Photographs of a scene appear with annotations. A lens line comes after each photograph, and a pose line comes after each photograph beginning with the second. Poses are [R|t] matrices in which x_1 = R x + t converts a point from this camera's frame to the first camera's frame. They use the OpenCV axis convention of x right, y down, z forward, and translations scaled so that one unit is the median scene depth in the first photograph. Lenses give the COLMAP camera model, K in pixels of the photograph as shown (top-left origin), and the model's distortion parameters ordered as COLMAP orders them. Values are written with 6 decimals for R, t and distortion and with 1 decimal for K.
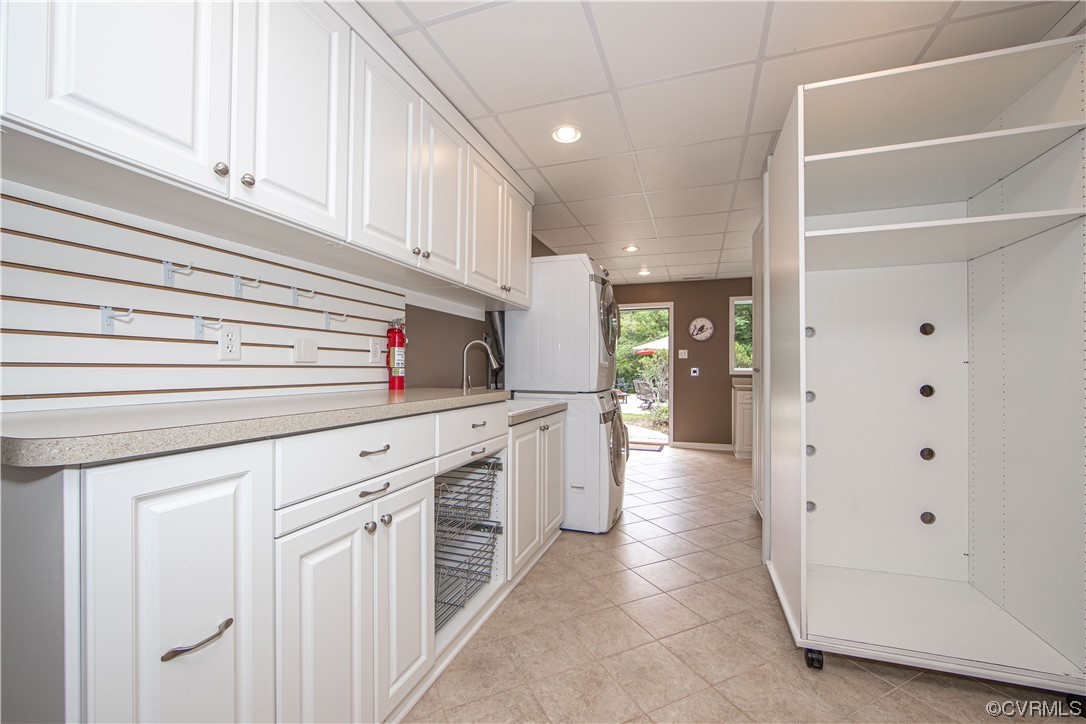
lens RADIAL K [[434.0, 0, 545.7], [0, 434.0, 365.2], [0, 0, 1]] dist [-0.003193, -0.000513]
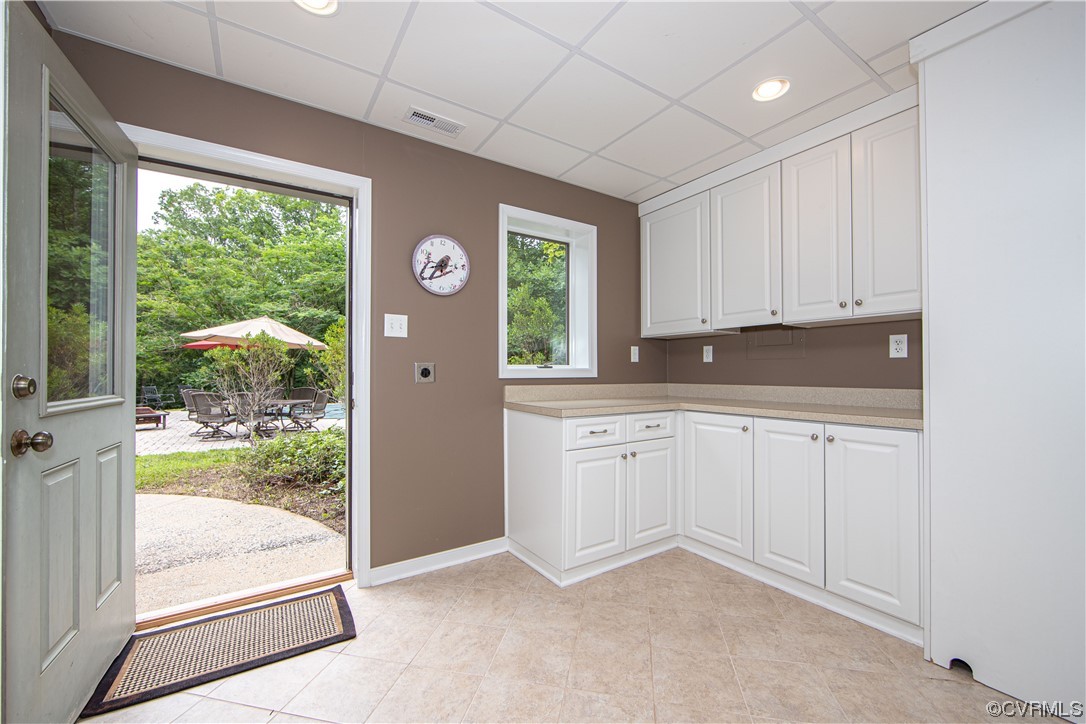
lens RADIAL K [[434.0, 0, 546.3], [0, 434.0, 365.4], [0, 0, 1]] dist [-0.003193, -0.000513]
pose [[0.607712, 0.005061, 0.794141, 0.099834], [-0.001327, 0.999985, -0.005358, 0.010417], [-0.794156, 0.002202, 0.607710, 0.677590]]
